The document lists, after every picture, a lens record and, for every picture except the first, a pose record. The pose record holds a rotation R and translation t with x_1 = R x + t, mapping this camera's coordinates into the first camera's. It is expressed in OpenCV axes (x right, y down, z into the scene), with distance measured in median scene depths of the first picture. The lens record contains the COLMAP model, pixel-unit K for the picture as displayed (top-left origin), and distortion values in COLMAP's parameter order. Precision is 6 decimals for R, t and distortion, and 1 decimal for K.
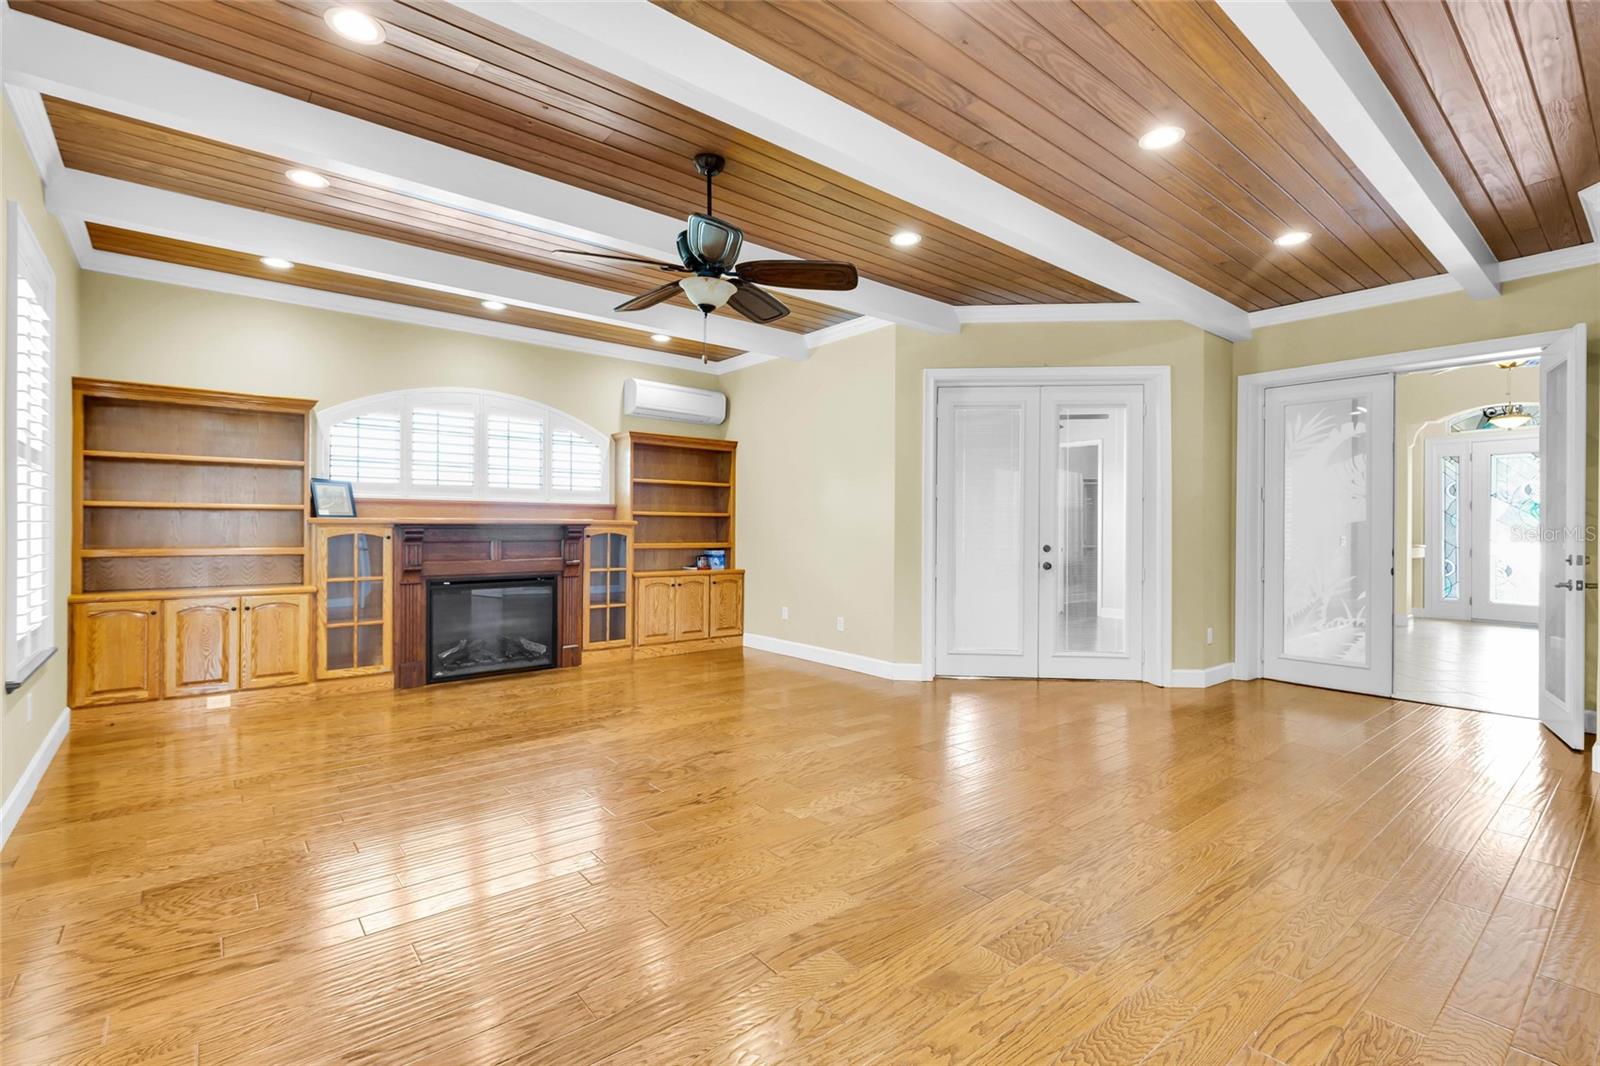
lens RADIAL K [[729.3, 0, 793.6], [0, 729.3, 523.1], [0, 0, 1]] dist [0.000381, -0.000056]
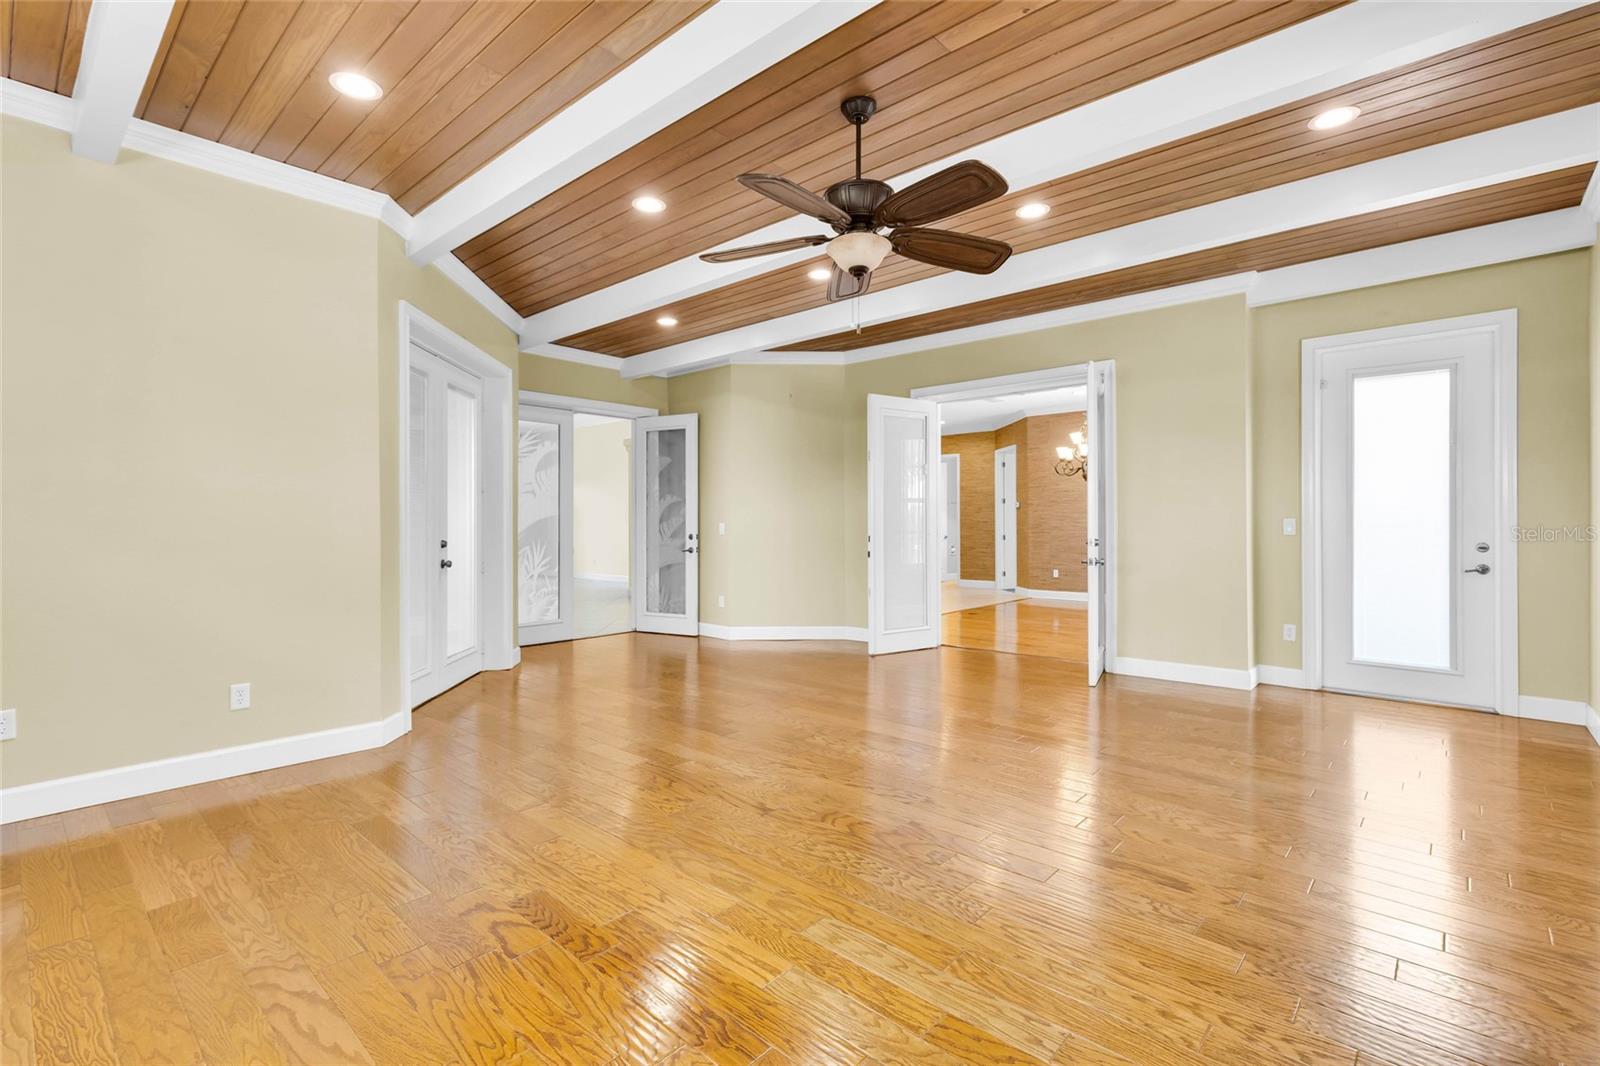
lens RADIAL K [[729.3, 0, 793.6], [0, 729.3, 523.1], [0, 0, 1]] dist [0.000381, -0.000056]
pose [[-0.143841, -0.008375, 0.989565, -0.659194], [-0.003605, 0.999962, 0.007940, 0.002616], [-0.989594, -0.002425, -0.143865, 0.815700]]
